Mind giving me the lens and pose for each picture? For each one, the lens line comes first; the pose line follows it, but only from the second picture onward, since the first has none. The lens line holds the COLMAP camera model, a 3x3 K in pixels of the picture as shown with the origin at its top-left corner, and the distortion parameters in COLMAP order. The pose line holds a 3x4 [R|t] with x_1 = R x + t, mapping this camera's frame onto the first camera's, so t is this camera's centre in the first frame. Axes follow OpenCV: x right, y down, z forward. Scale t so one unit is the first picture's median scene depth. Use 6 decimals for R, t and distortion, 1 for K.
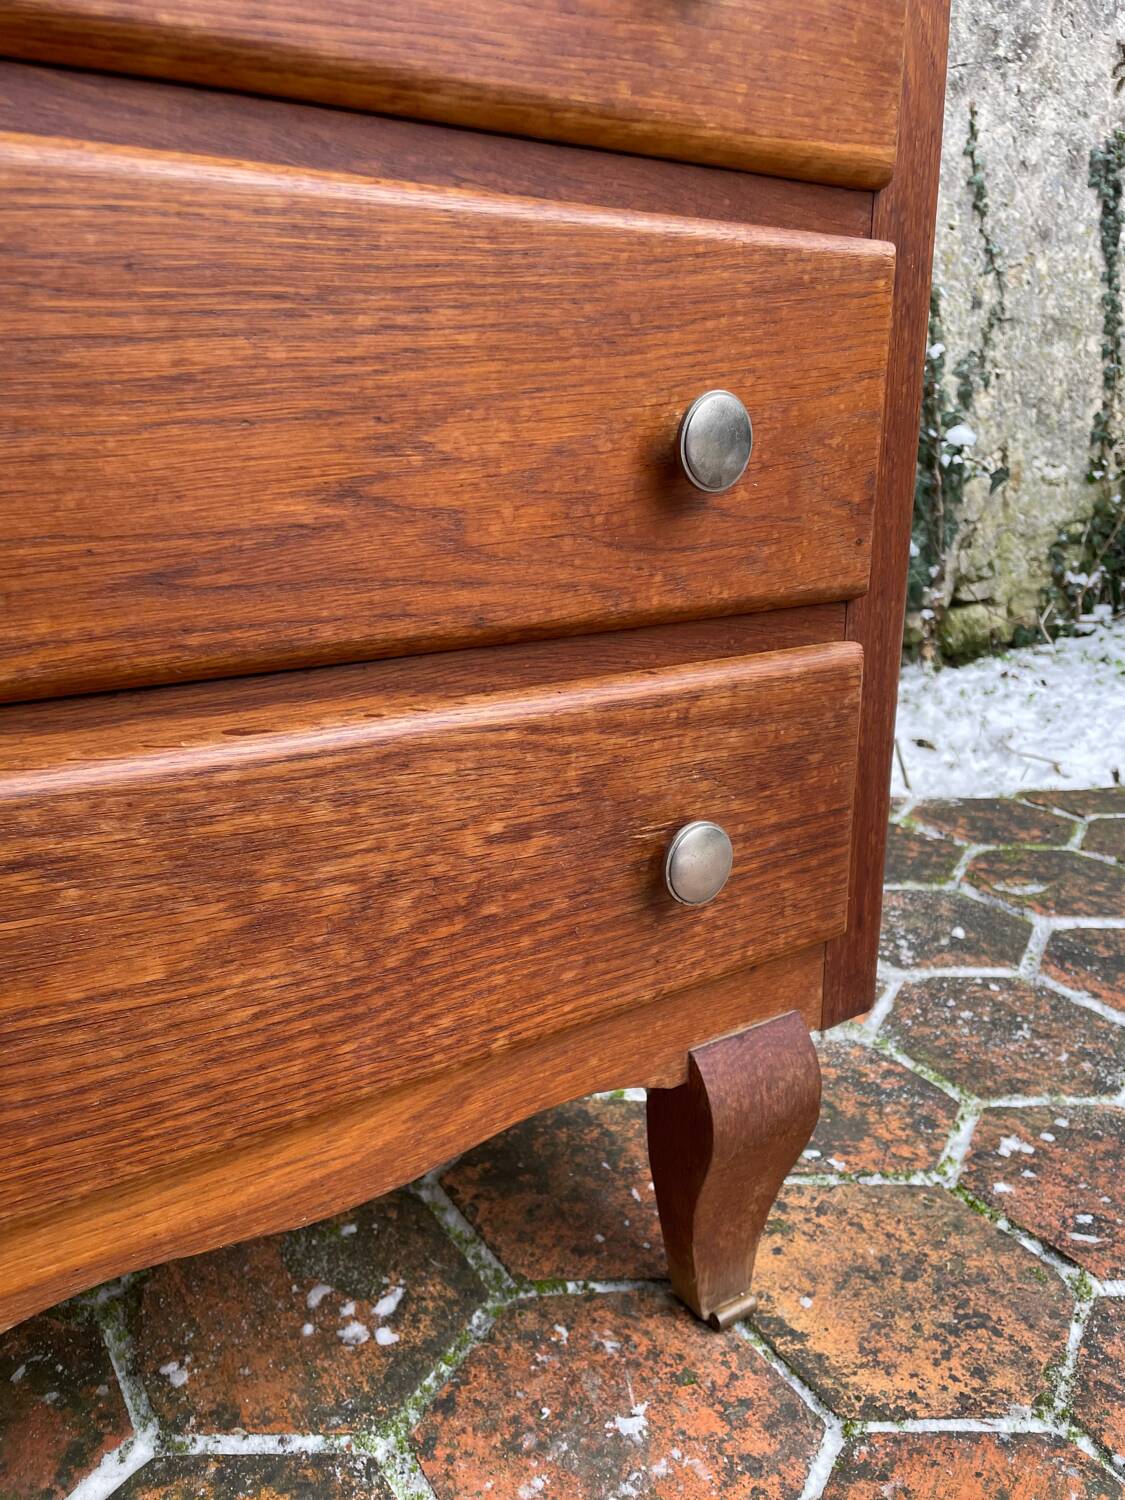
lens RADIAL K [[1138.9, 0, 578.2], [0, 1138.9, 761.1], [0, 0, 1]] dist [0.081142, -0.112666]
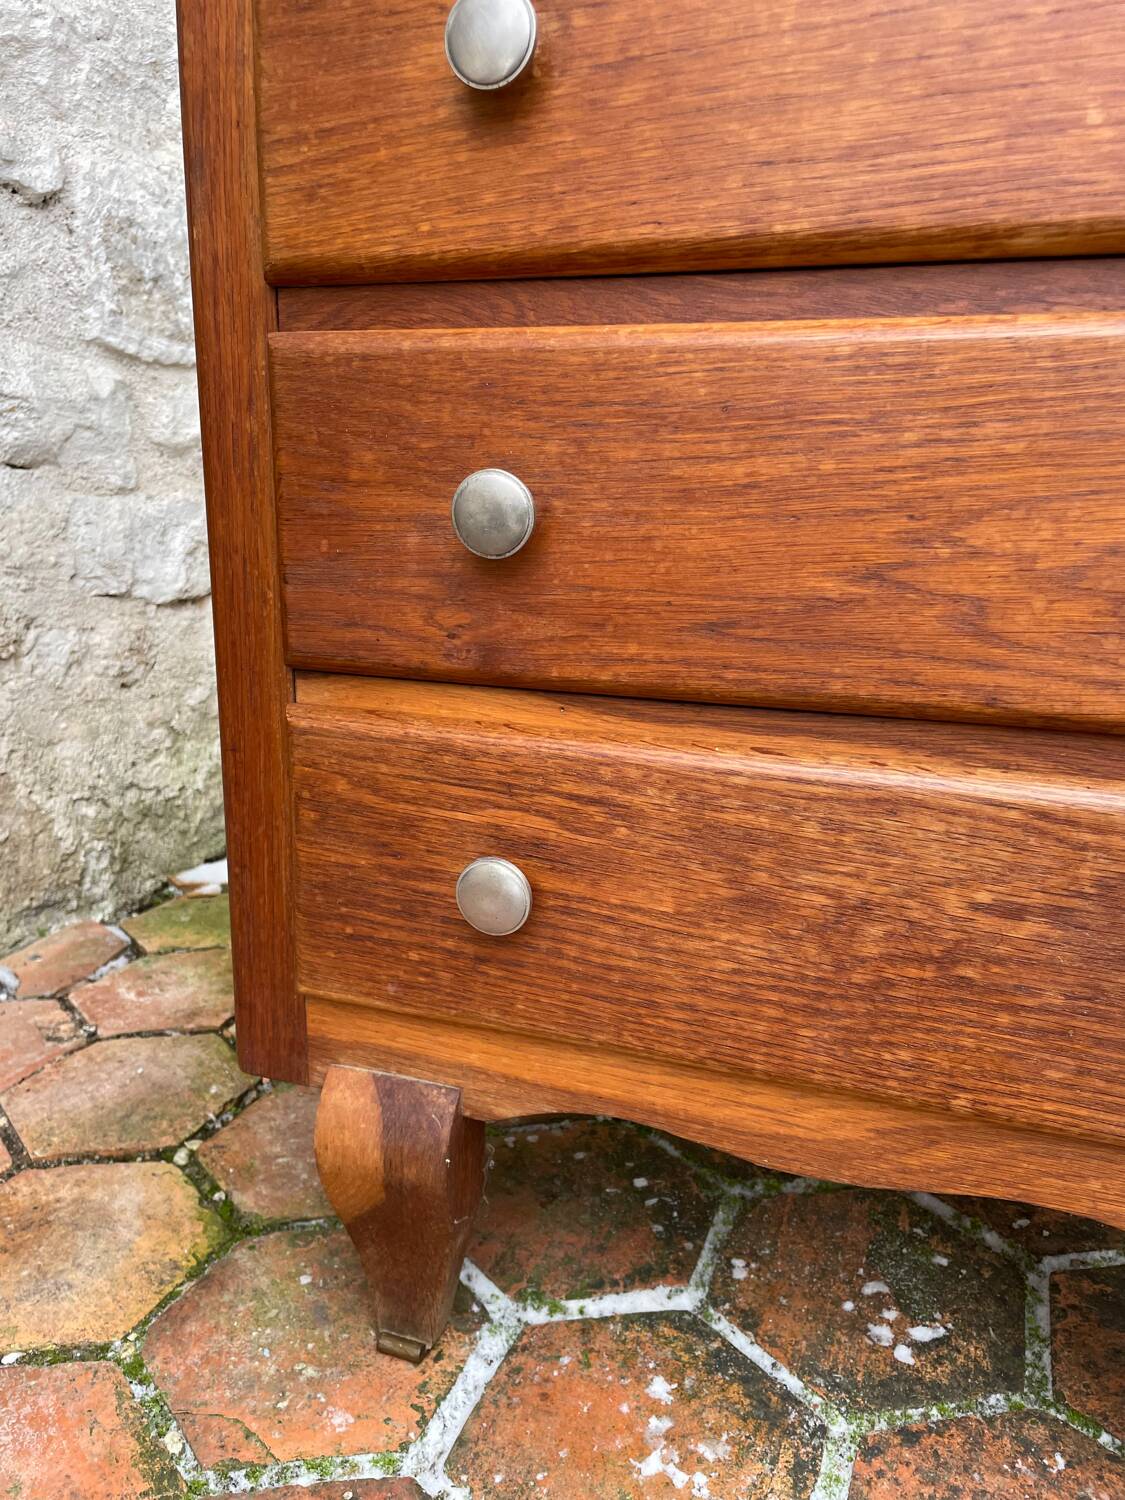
lens RADIAL K [[1138.9, 0, 551.2], [0, 1138.9, 741.6], [0, 0, 1]] dist [0.081142, -0.112666]
pose [[0.596095, 0.202278, -0.777016, 0.389209], [-0.238322, 0.968707, 0.069349, -0.047091], [0.766729, 0.143842, 0.625649, 0.009748]]
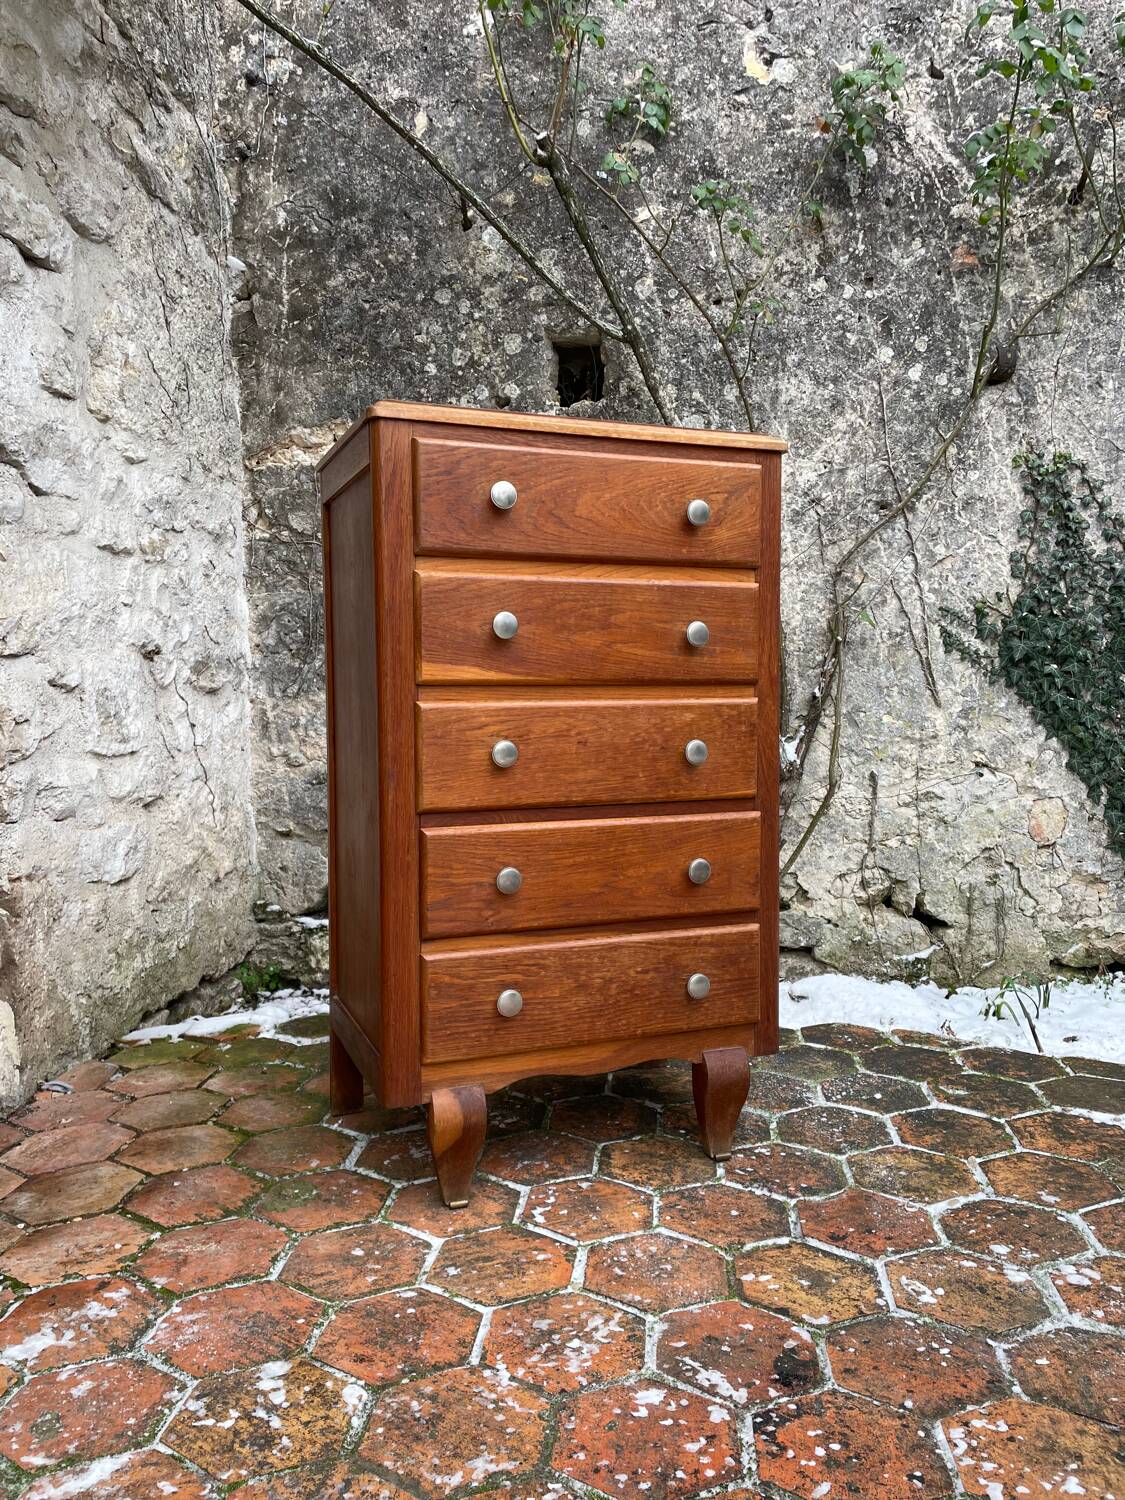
lens RADIAL K [[1132.2, 0, 563.9], [0, 1132.2, 754.4], [0, 0, 1]] dist [0.090532, -0.117803]
pose [[0.798662, 0.031204, -0.600970, 2.008739], [-0.163826, 0.972210, -0.167238, 0.006940], [0.579050, 0.232021, 0.781580, -1.745922]]
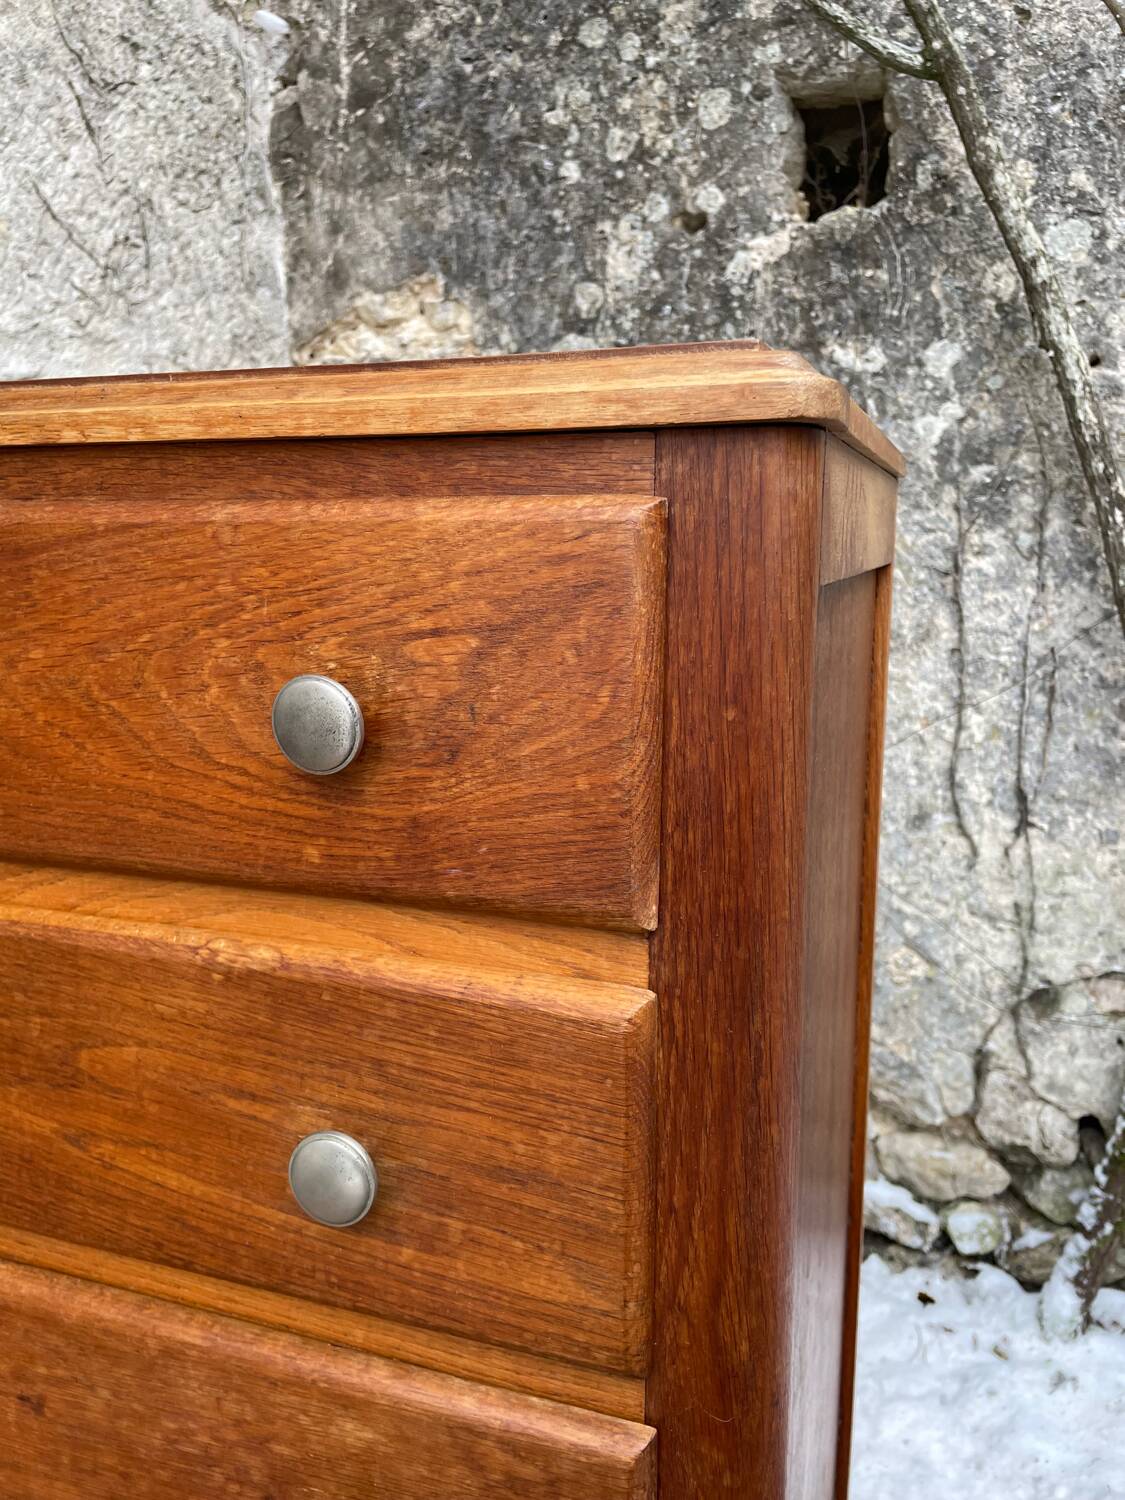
lens RADIAL K [[1138.9, 0, 549.9], [0, 1138.9, 739.5], [0, 0, 1]] dist [0.081142, -0.112666]
pose [[0.580089, 0.141196, -0.802222, 0.775719], [-0.227650, 0.973720, 0.006766, -1.174567], [0.782095, 0.178700, 0.596987, 0.205623]]
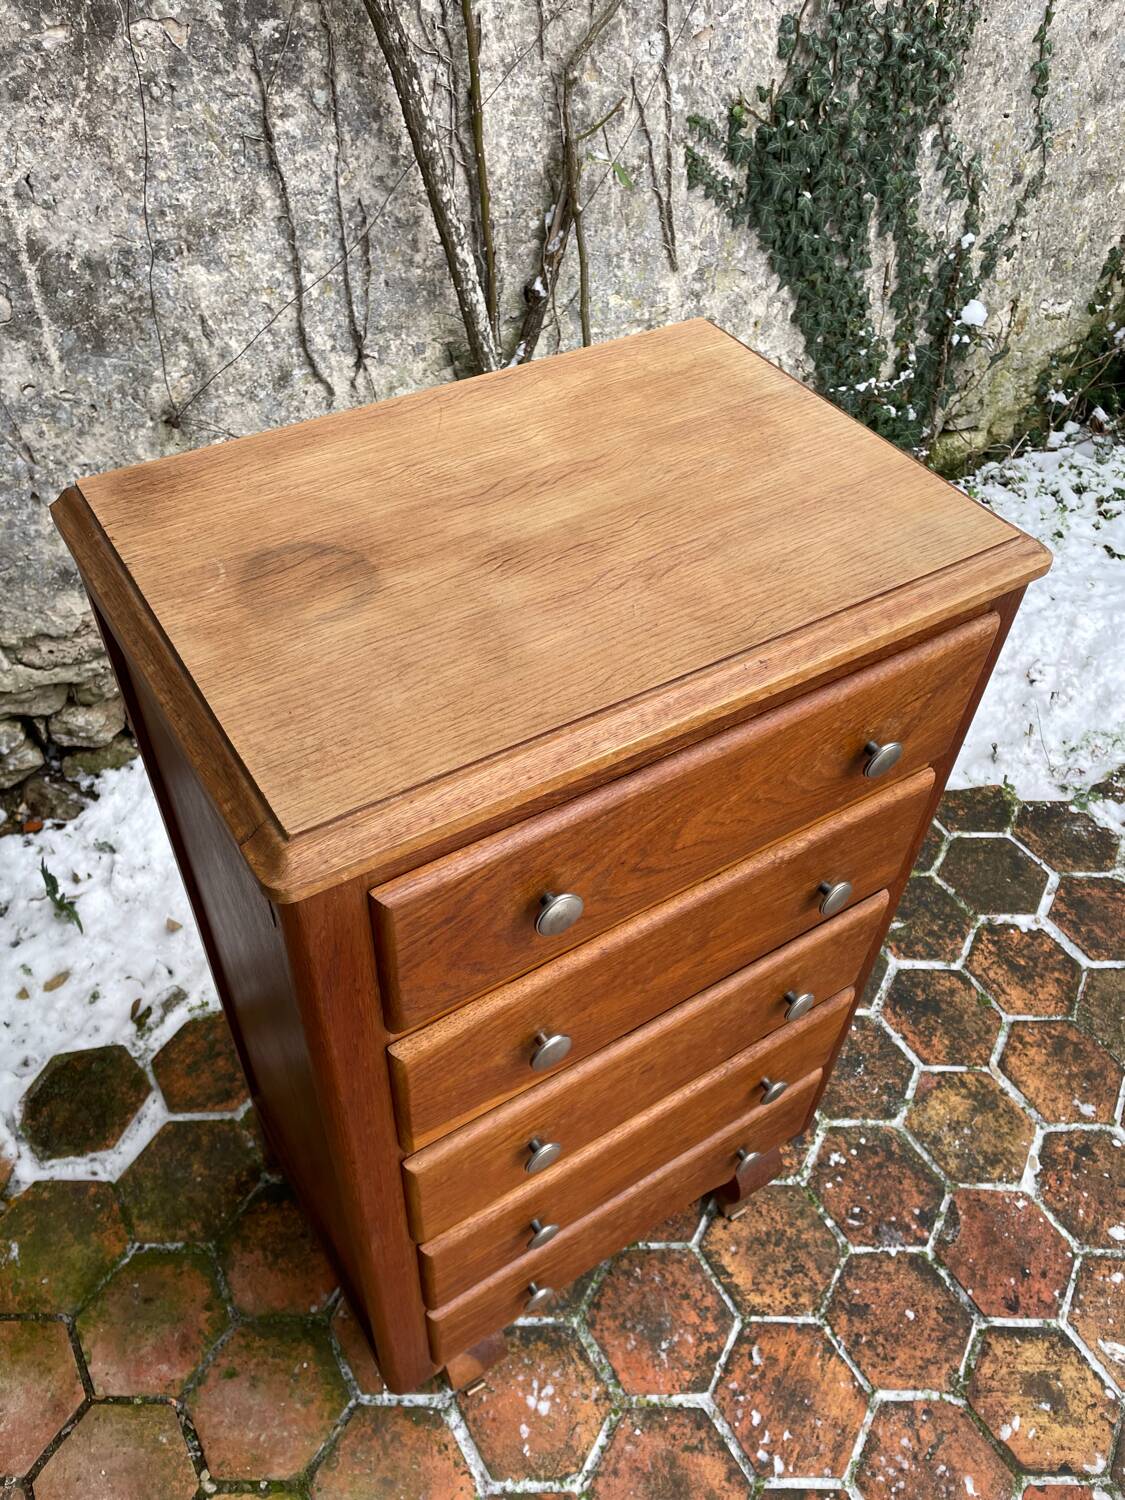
lens RADIAL K [[1138.9, 0, 566.9], [0, 1138.9, 754.8], [0, 0, 1]] dist [0.081142, -0.112666]
pose [[0.998753, 0.039298, 0.030808, -0.330481], [-0.049393, 0.868075, 0.493970, -1.964391], [-0.007331, -0.494876, 0.868933, -0.735833]]
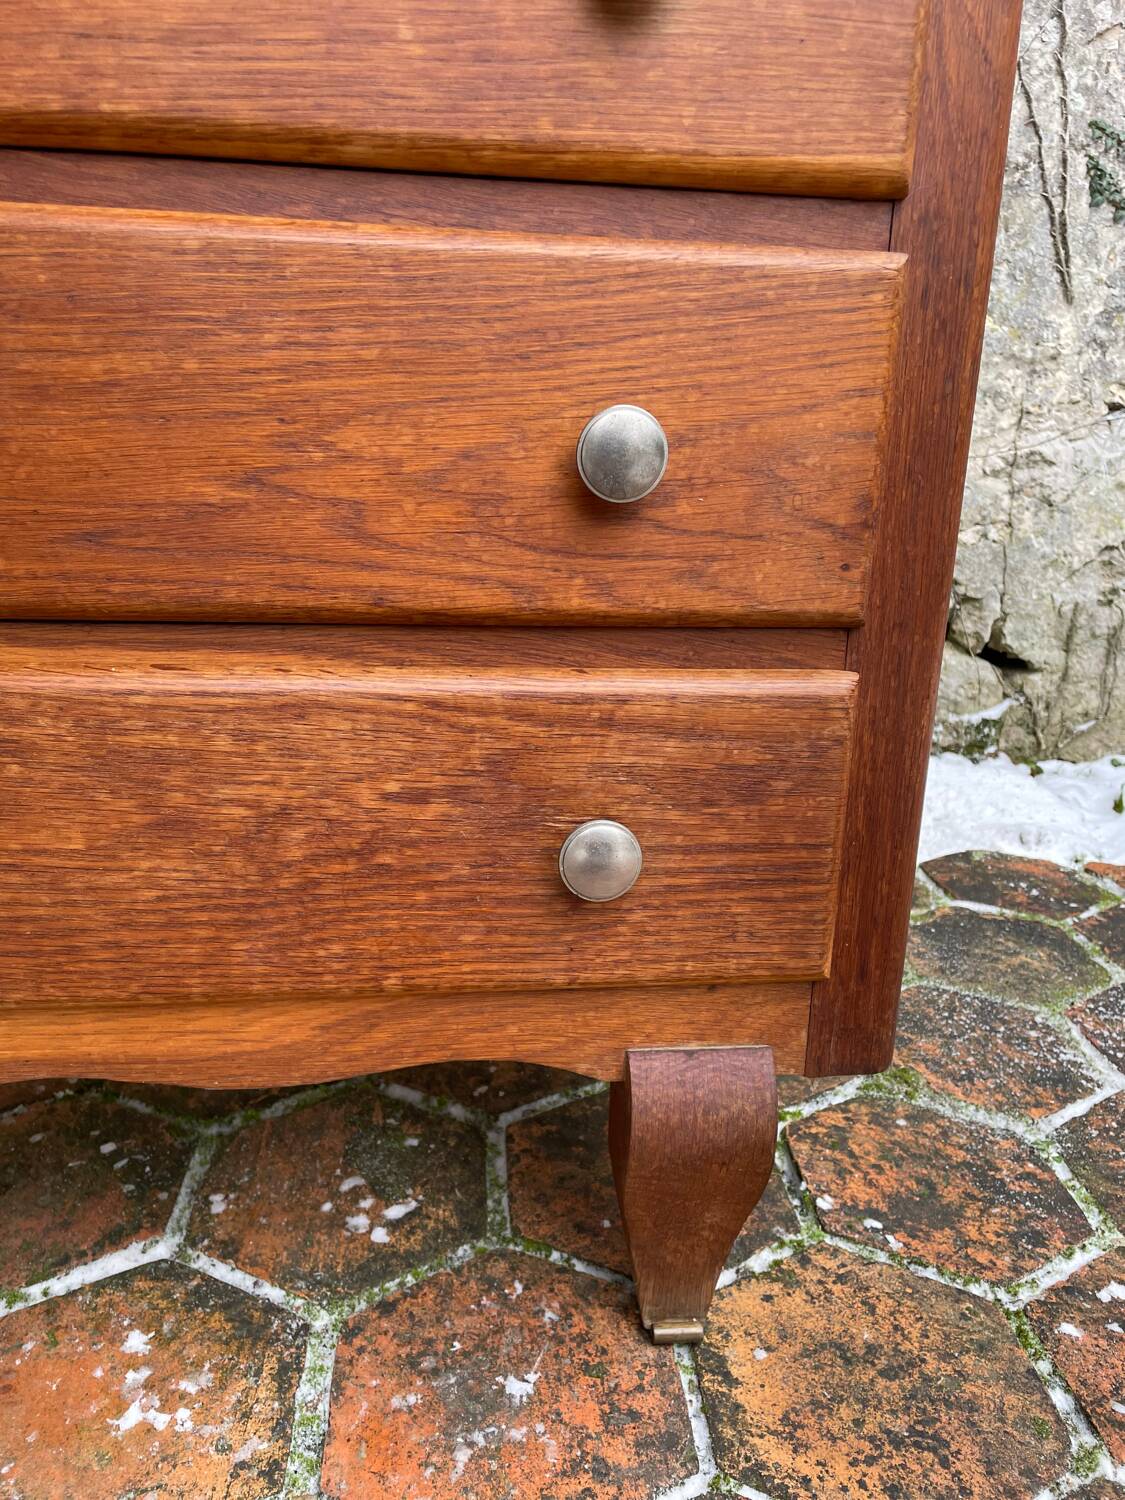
lens RADIAL K [[1138.9, 0, 565.6], [0, 1138.9, 744.3], [0, 0, 1]] dist [0.081142, -0.112666]
pose [[0.889560, 0.154317, -0.429965, 0.445883], [-0.161172, 0.986710, 0.020685, -0.026913], [0.427443, 0.050898, 0.902608, 0.047947]]
